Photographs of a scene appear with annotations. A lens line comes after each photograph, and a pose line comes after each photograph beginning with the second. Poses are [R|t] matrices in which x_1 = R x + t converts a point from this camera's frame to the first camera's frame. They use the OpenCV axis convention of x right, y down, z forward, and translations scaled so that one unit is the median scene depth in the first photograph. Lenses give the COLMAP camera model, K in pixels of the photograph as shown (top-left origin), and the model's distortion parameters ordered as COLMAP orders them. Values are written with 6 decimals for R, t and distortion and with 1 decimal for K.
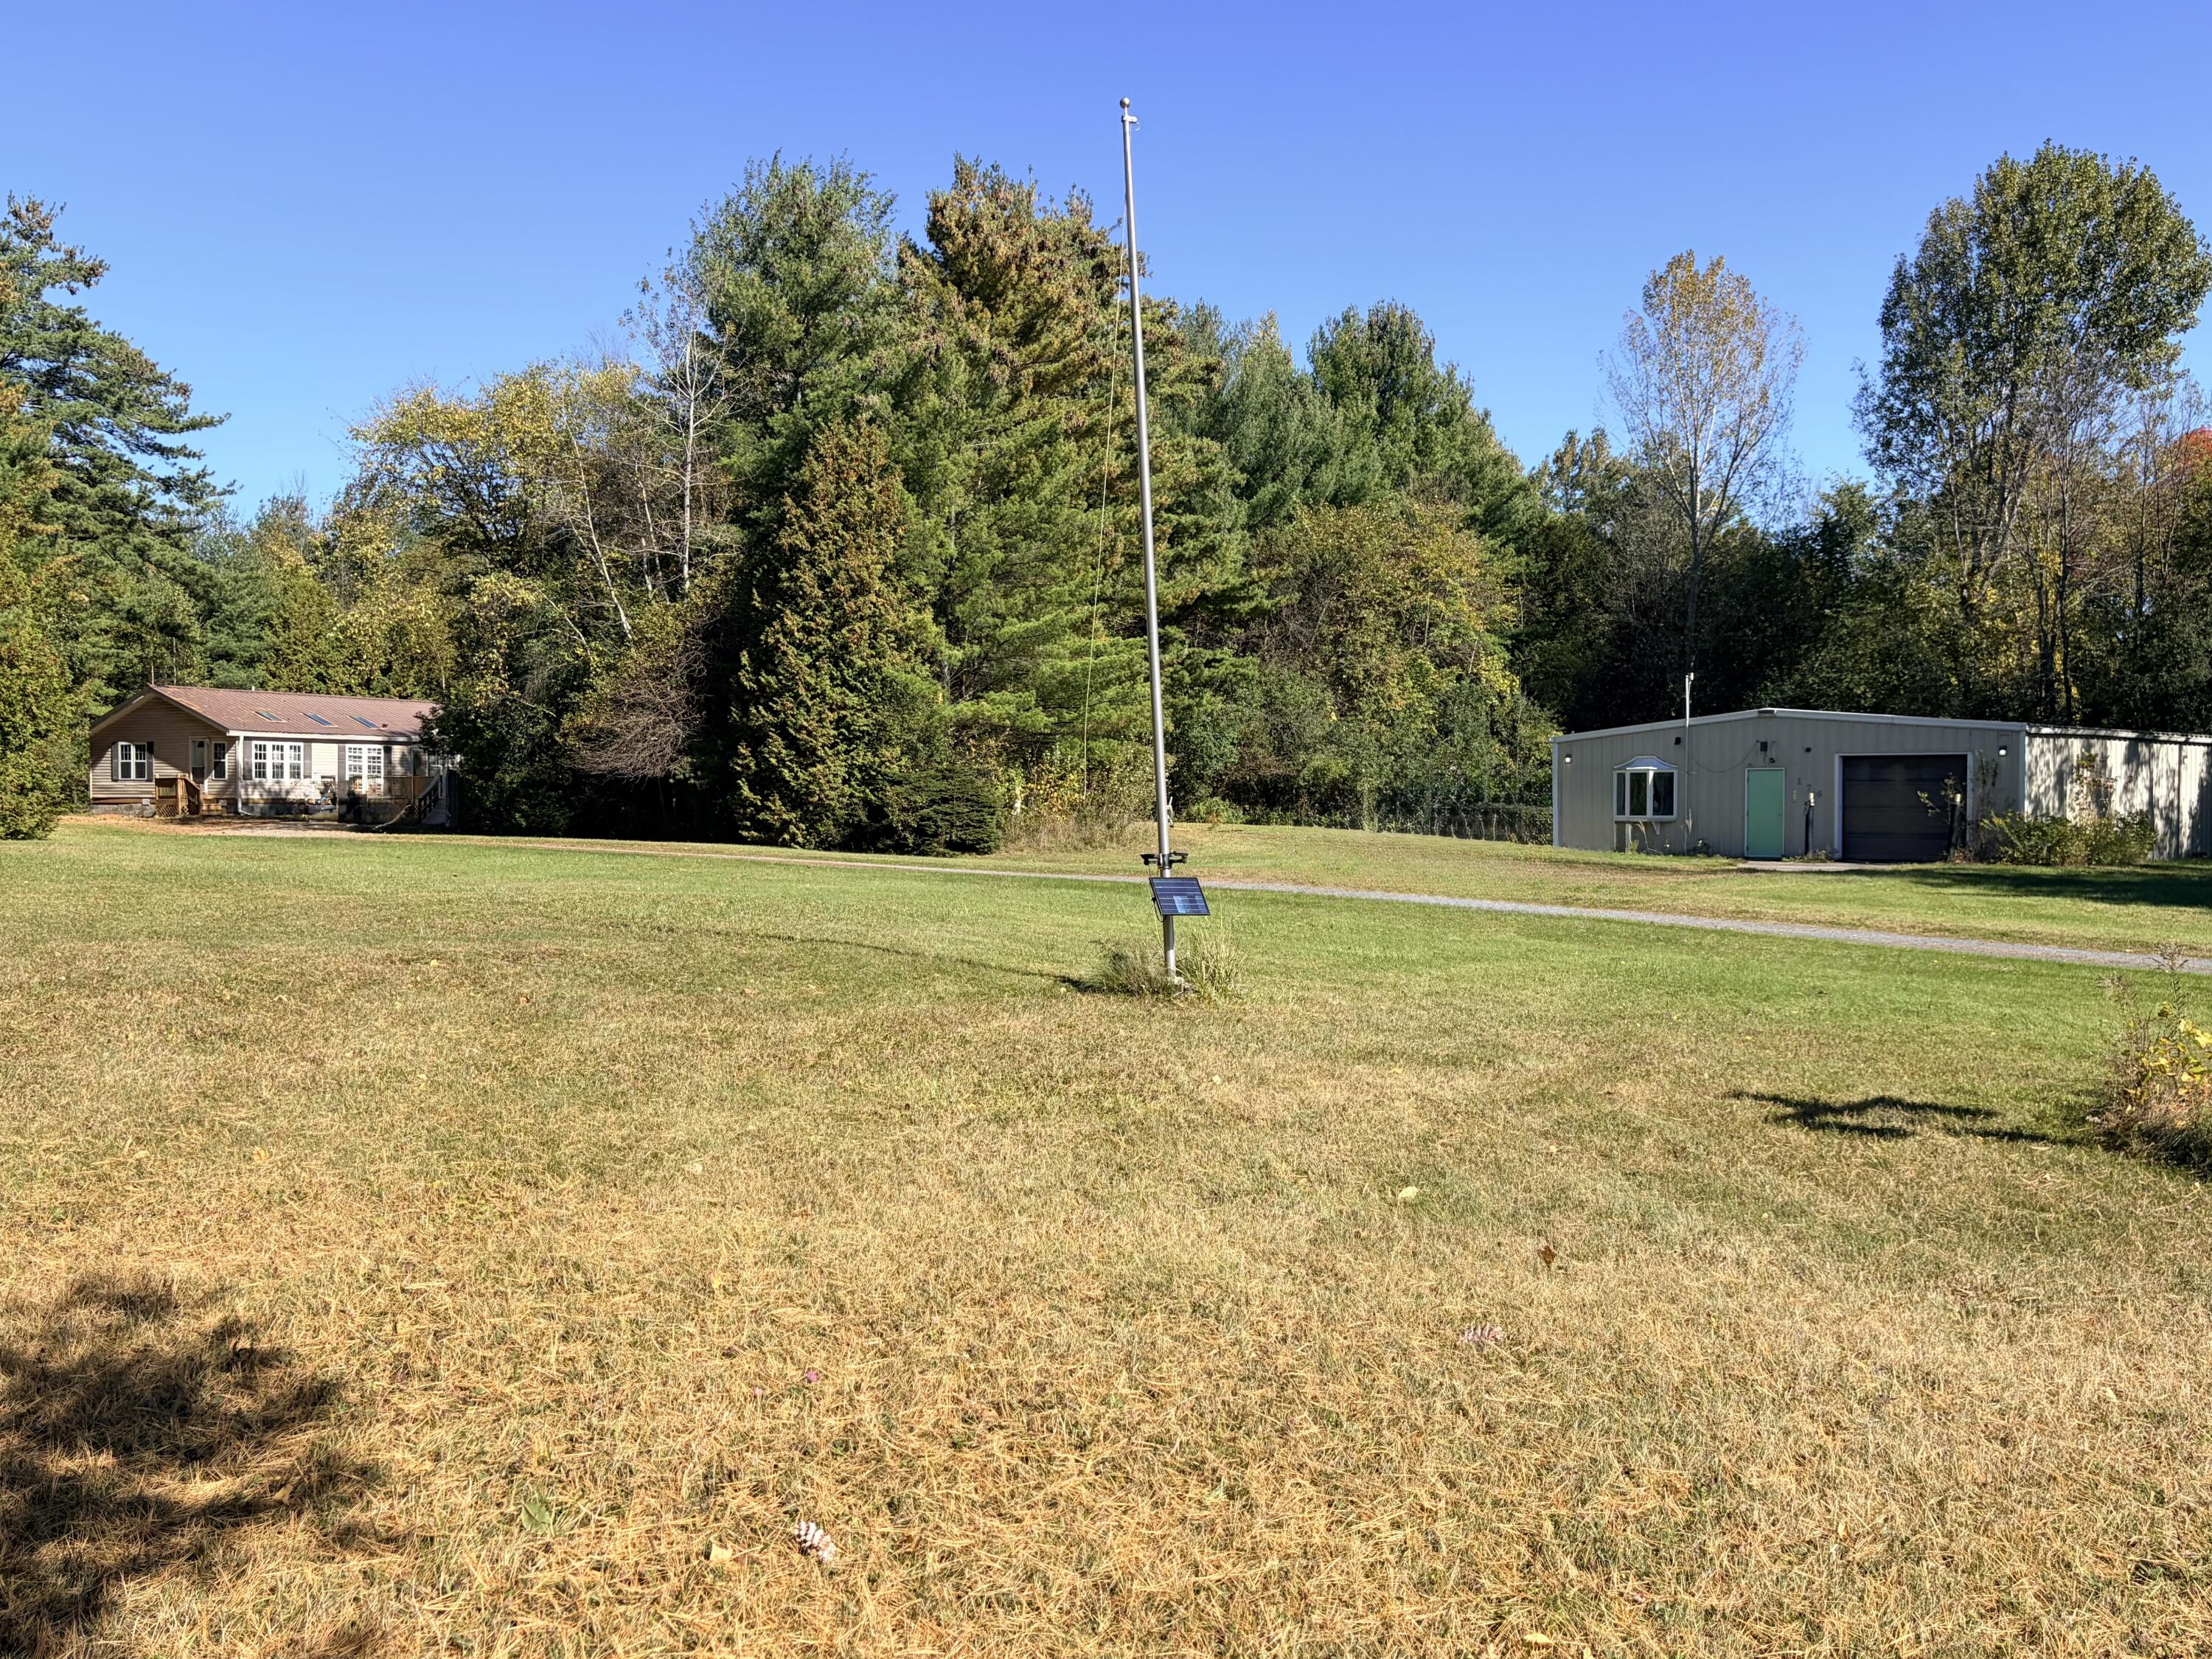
lens RADIAL K [[1884.2, 0, 1106.0], [0, 1884.2, 828.4], [0, 0, 1]] dist [0.006025, 0.000735]
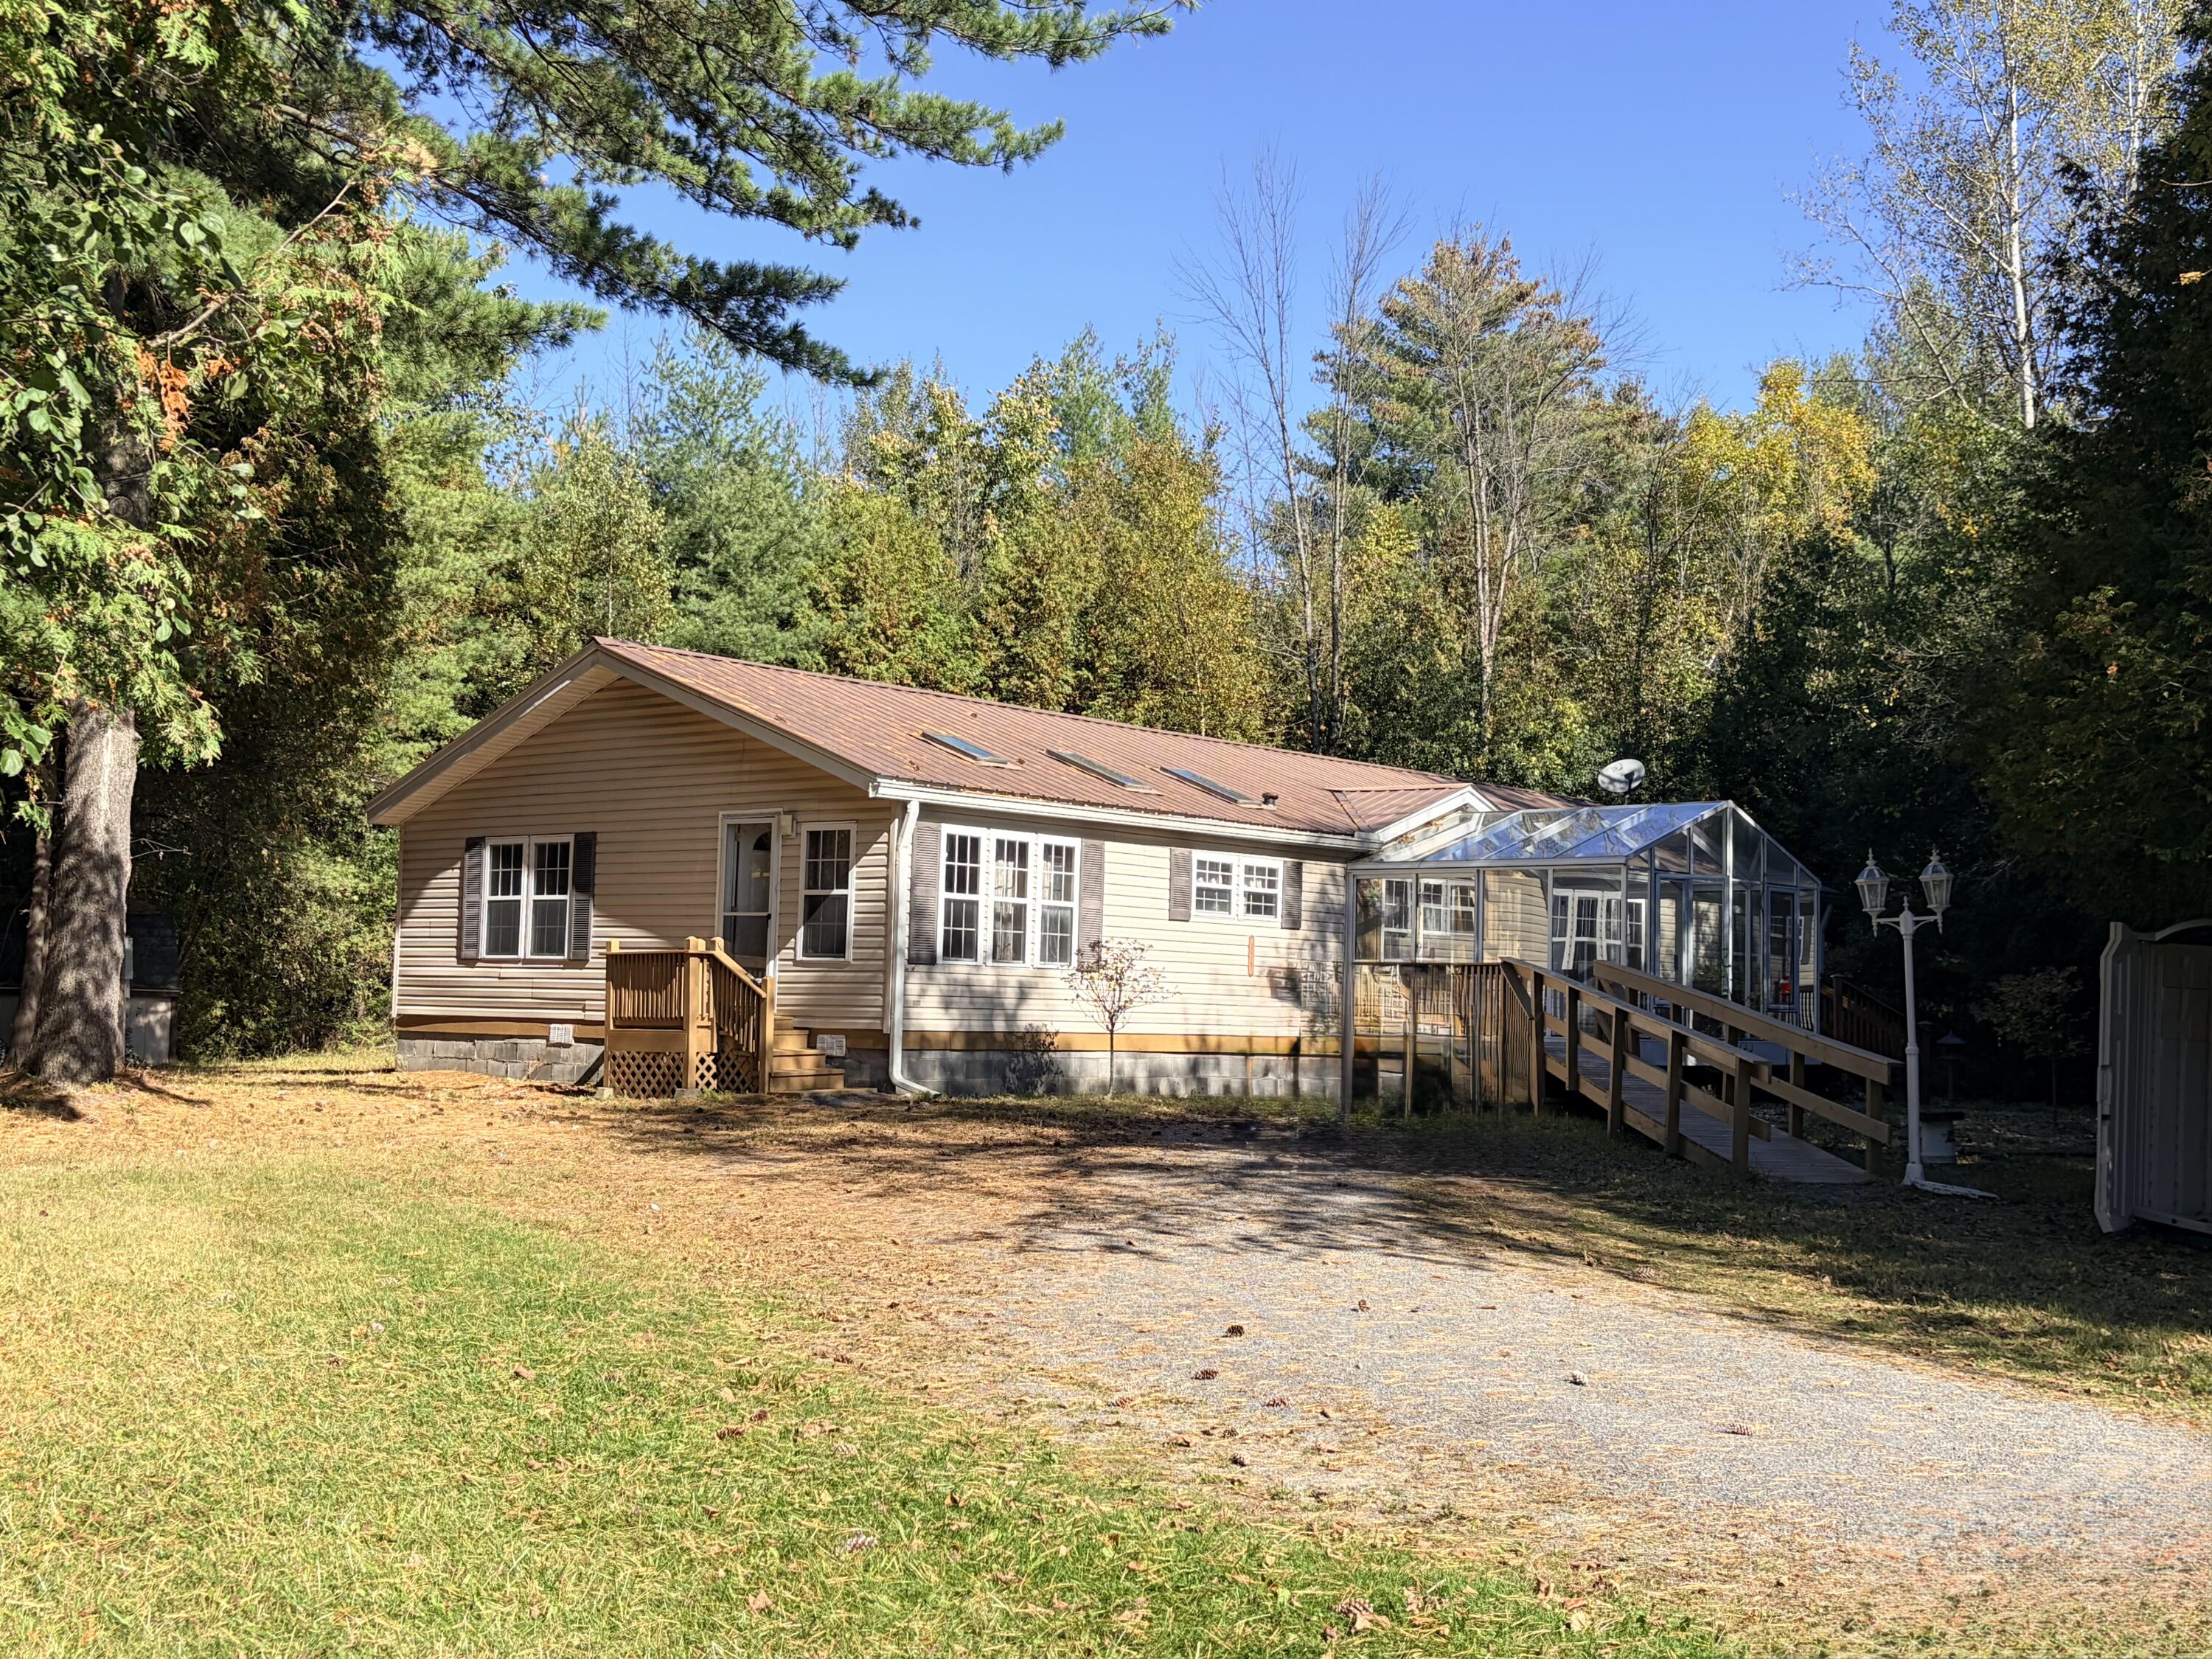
lens RADIAL K [[2333.7, 0, 1107.0], [0, 2333.7, 830.6], [0, 0, 1]] dist [0.003155, 0.000000]
pose [[0.979827, 0.001273, -0.199842, -0.356597], [-0.019514, 0.995811, -0.089333, -0.015128], [0.198891, 0.091430, 0.975747, 0.665477]]
